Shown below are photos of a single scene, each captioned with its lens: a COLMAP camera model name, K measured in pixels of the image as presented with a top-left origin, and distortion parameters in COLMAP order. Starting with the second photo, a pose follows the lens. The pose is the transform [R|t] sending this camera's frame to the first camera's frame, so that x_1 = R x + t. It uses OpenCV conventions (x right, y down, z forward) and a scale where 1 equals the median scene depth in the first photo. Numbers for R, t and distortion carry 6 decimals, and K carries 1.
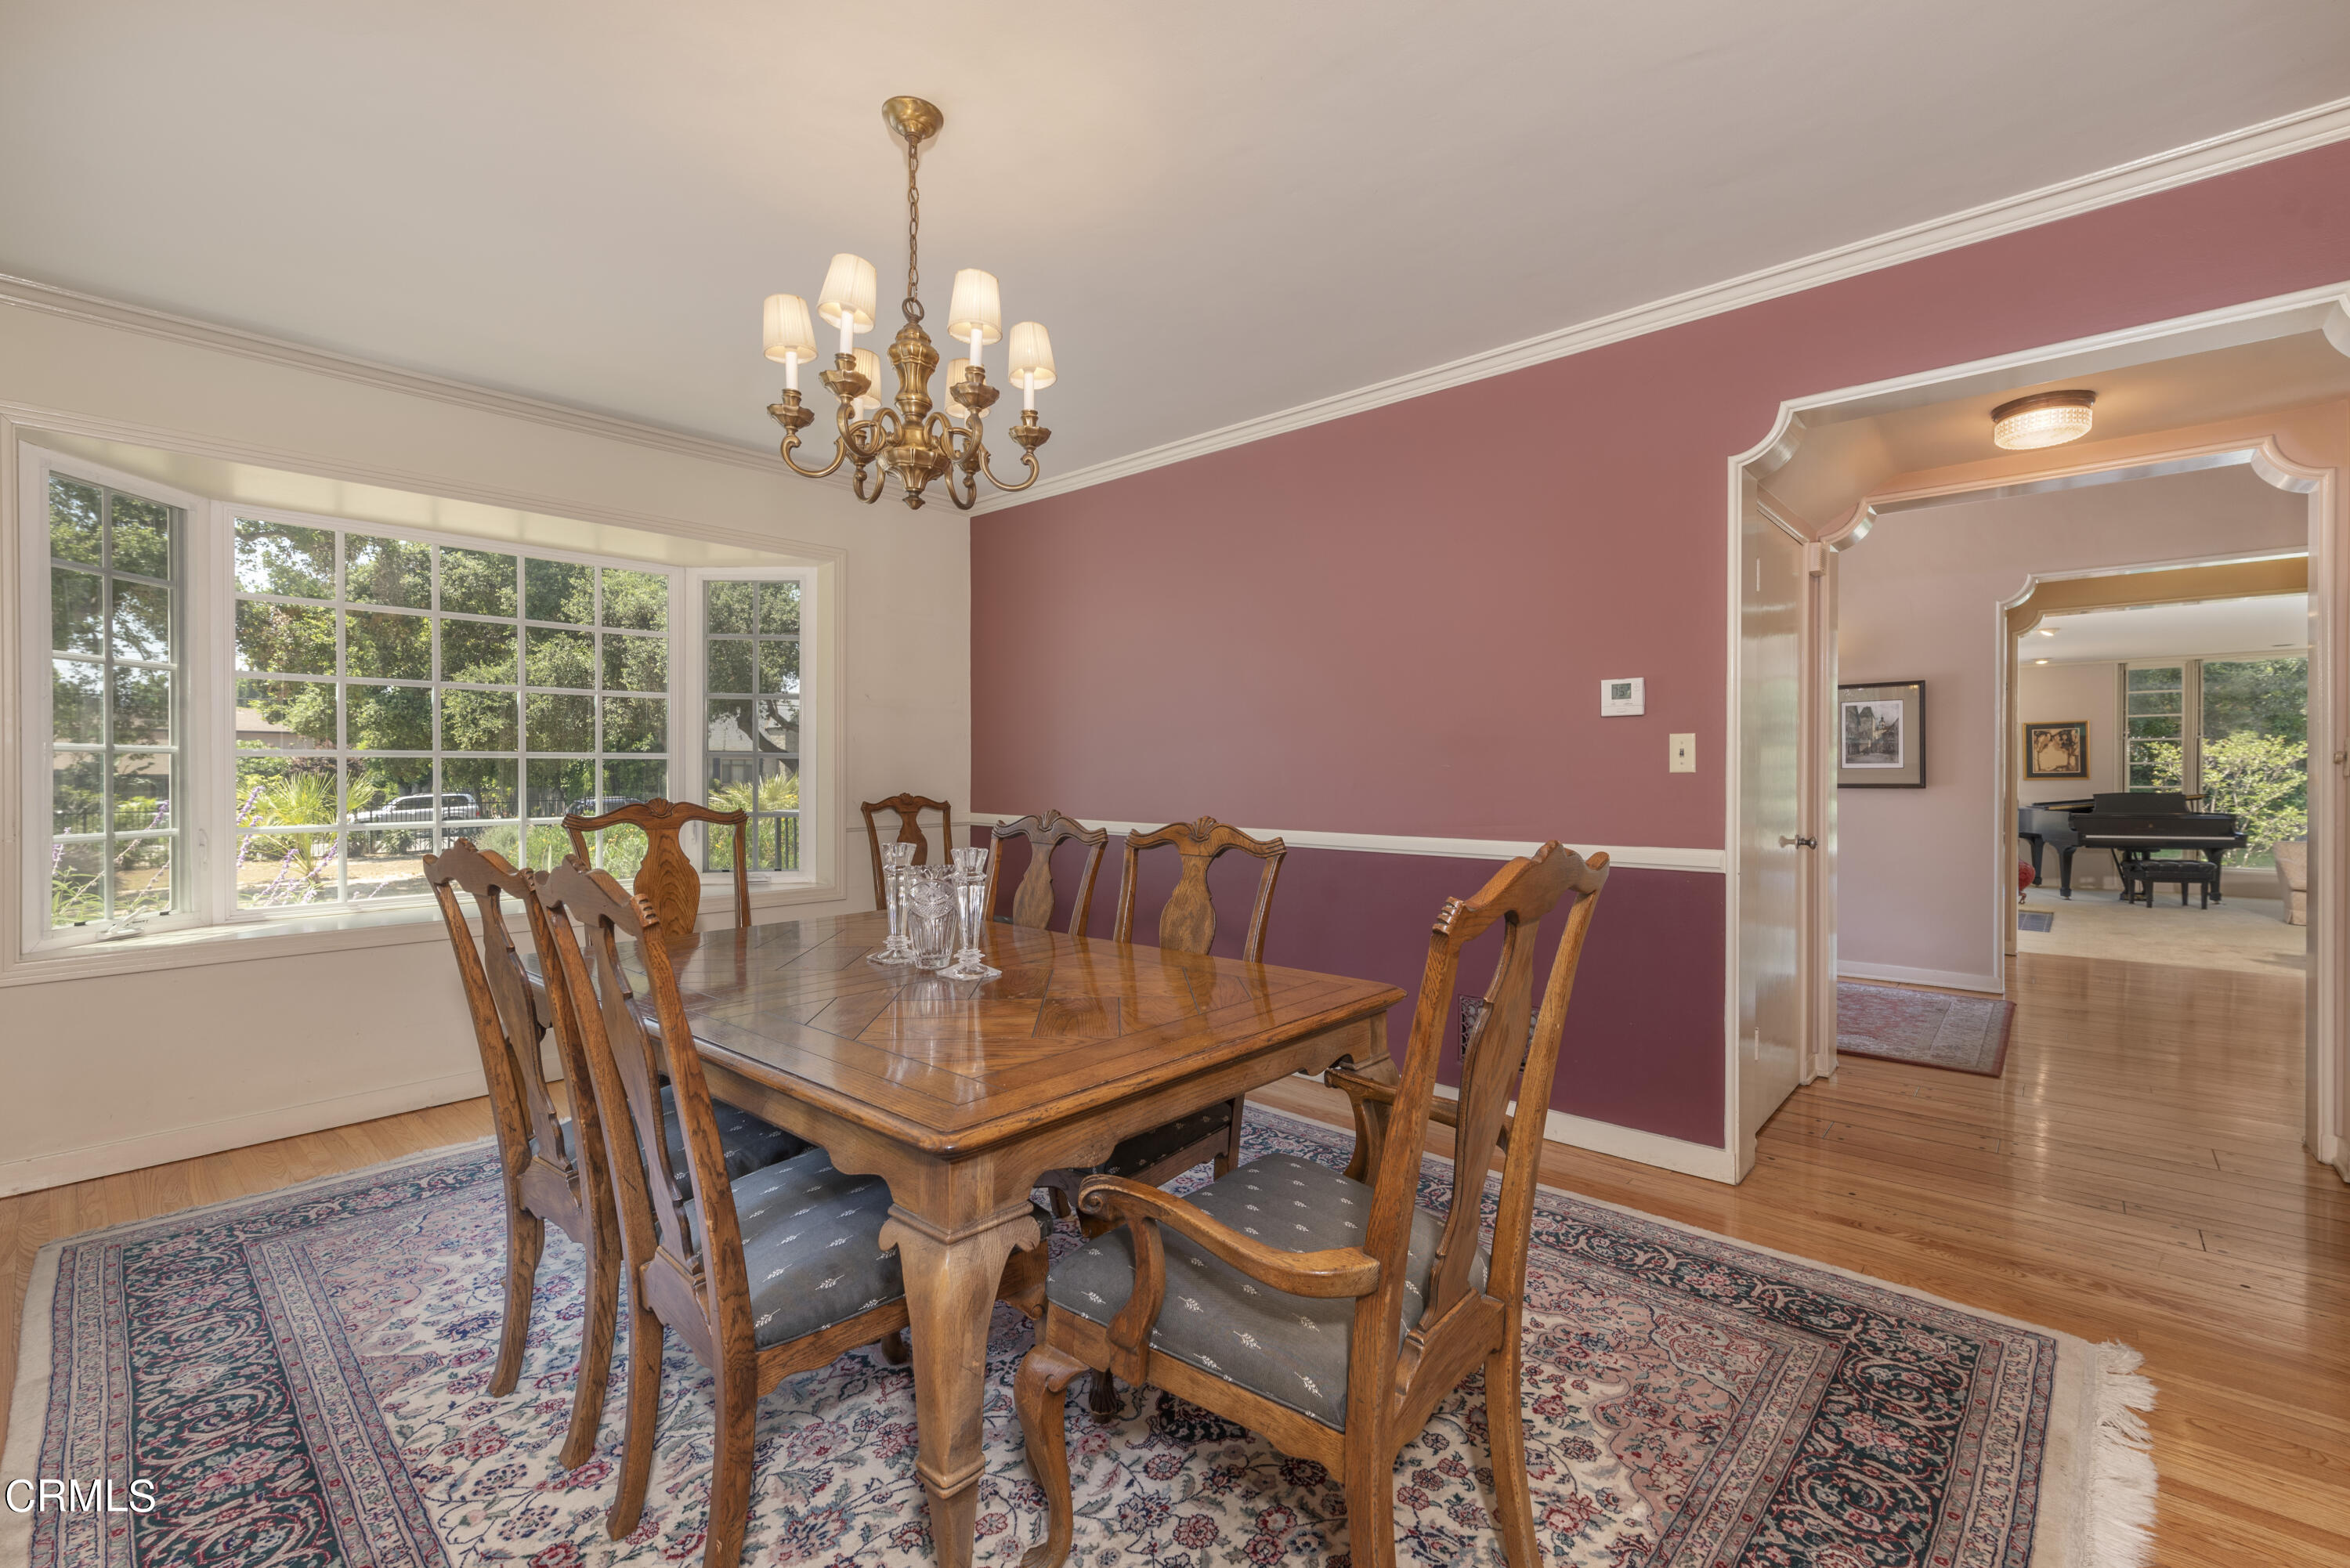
lens RADIAL K [[1010.7, 0, 1185.5], [0, 1010.7, 774.1], [0, 0, 1]] dist [0.004683, -0.000620]
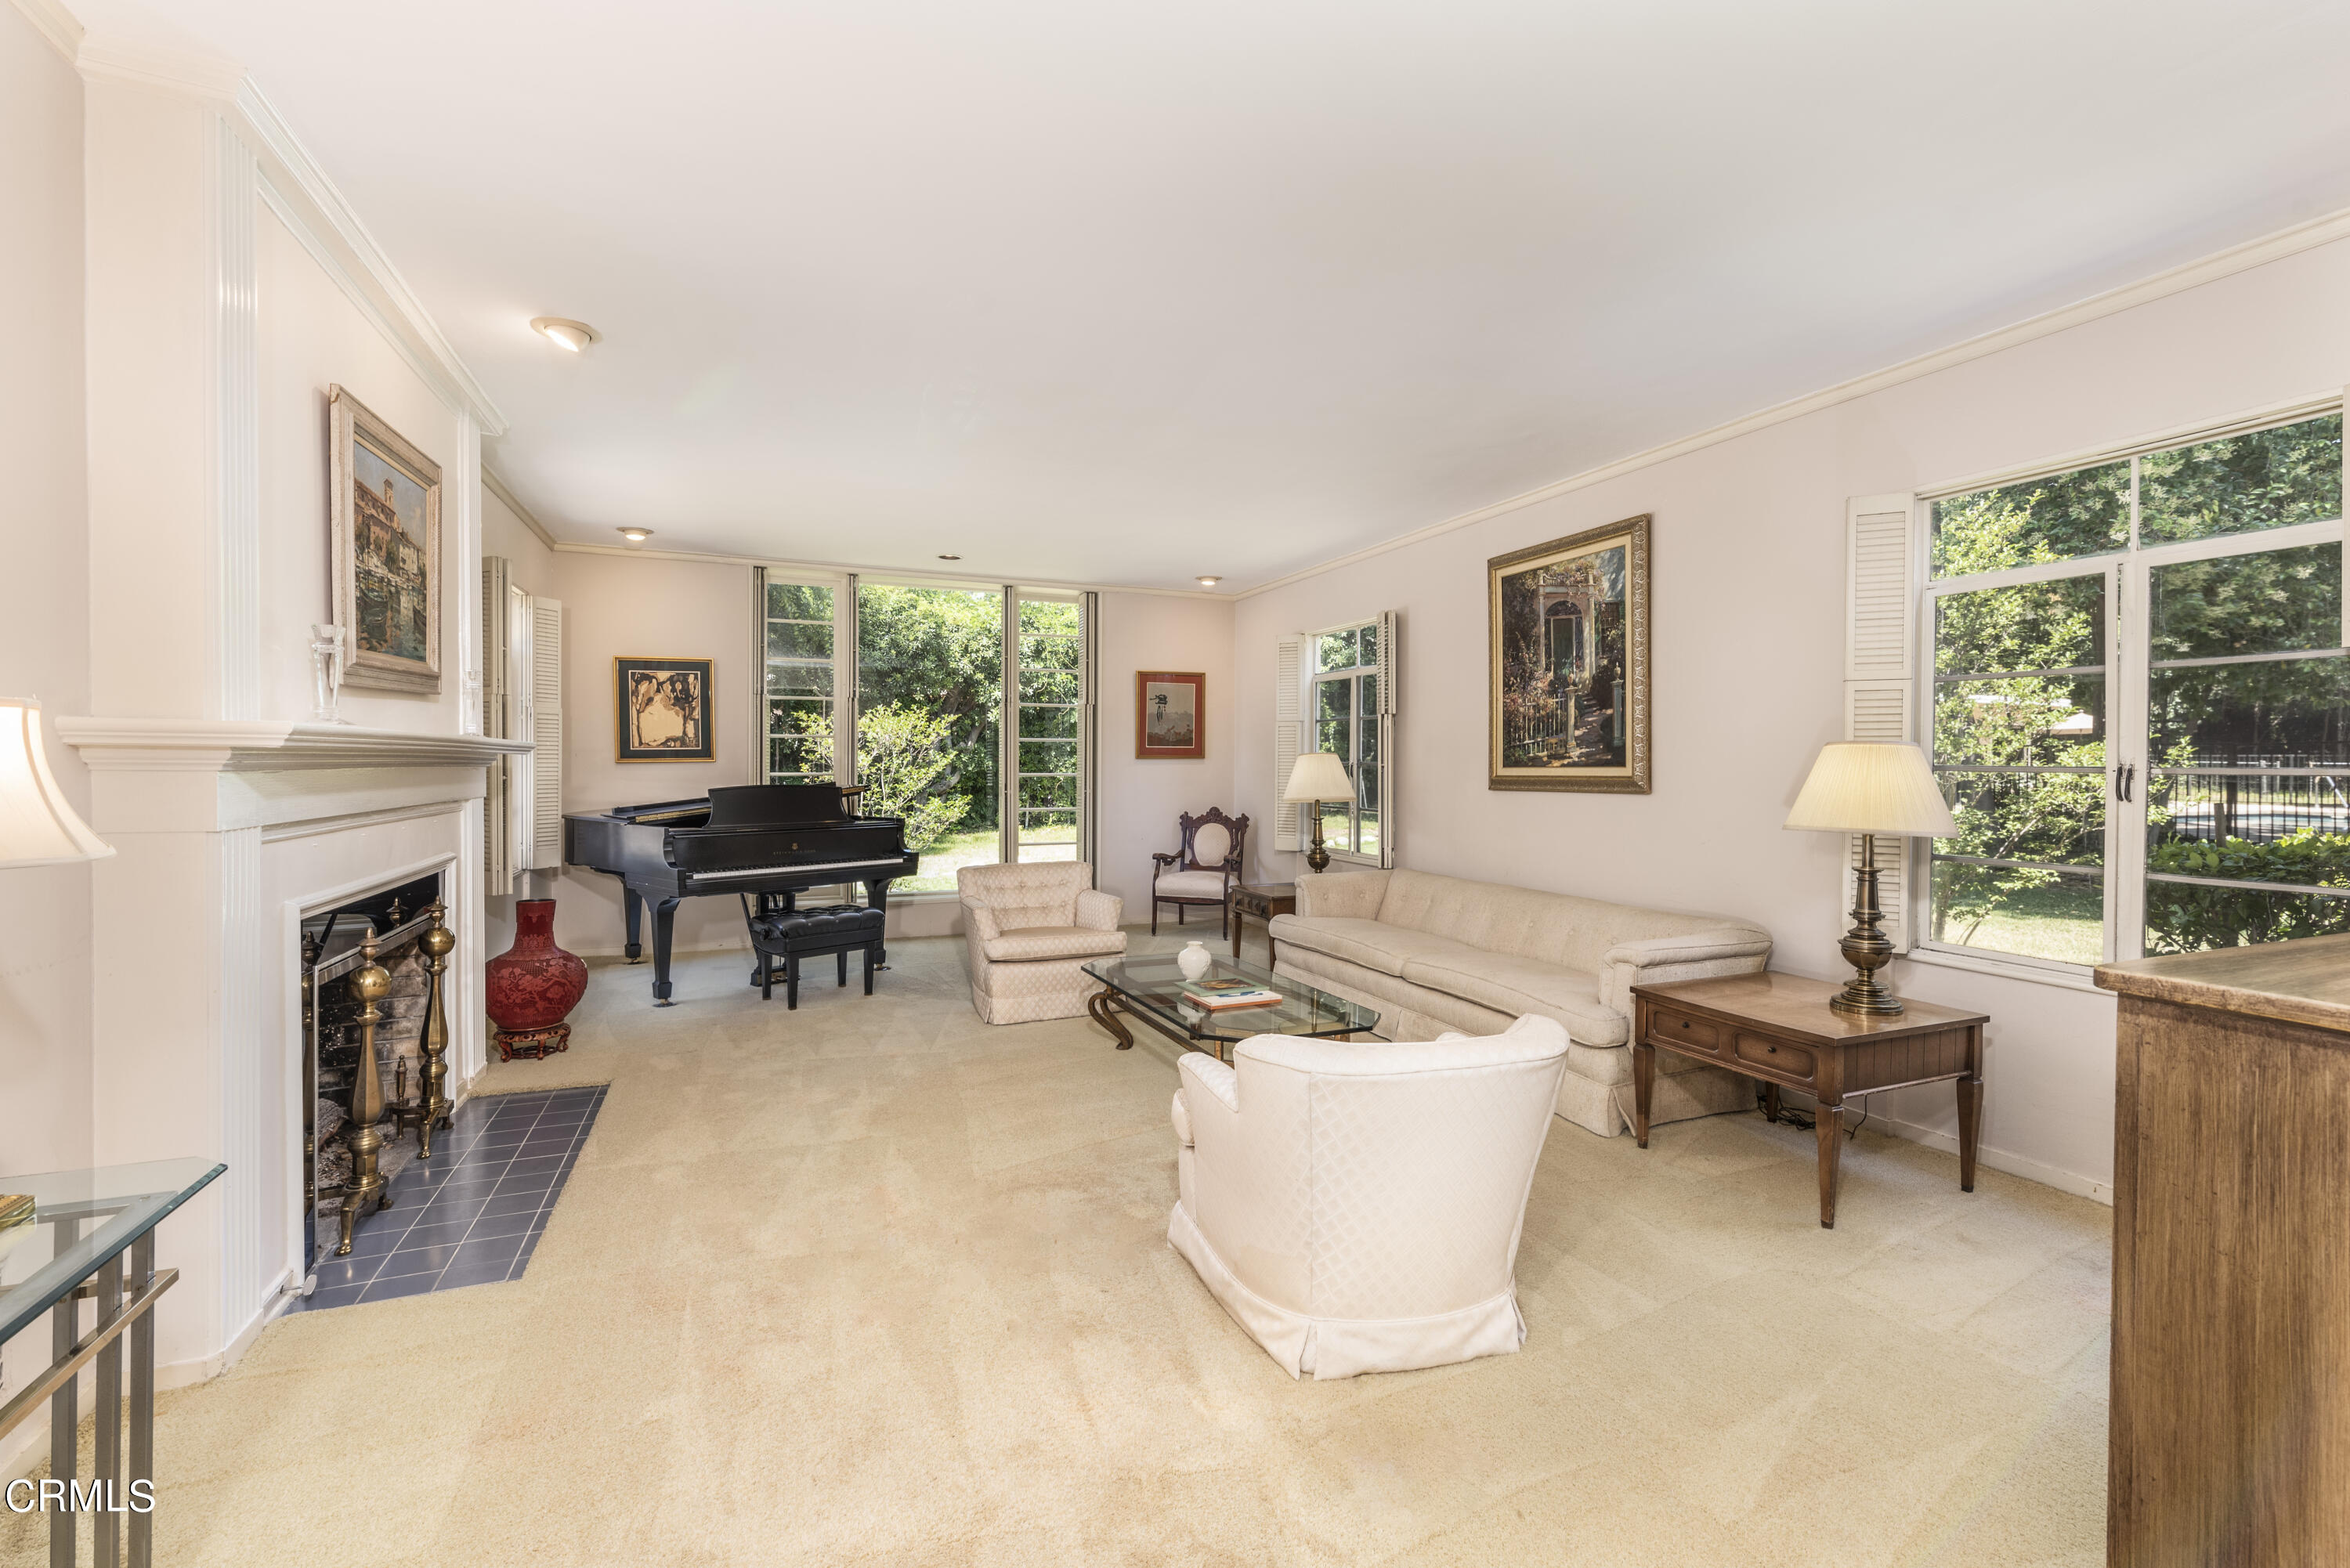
lens RADIAL K [[1010.7, 0, 1169.8], [0, 1010.7, 777.9], [0, 0, 1]] dist [0.004683, -0.000620]
pose [[0.444882, -0.009827, 0.895535, 0.514686], [-0.004226, 0.999906, 0.013071, 0.006070], [-0.895579, -0.009599, 0.444799, 0.537044]]
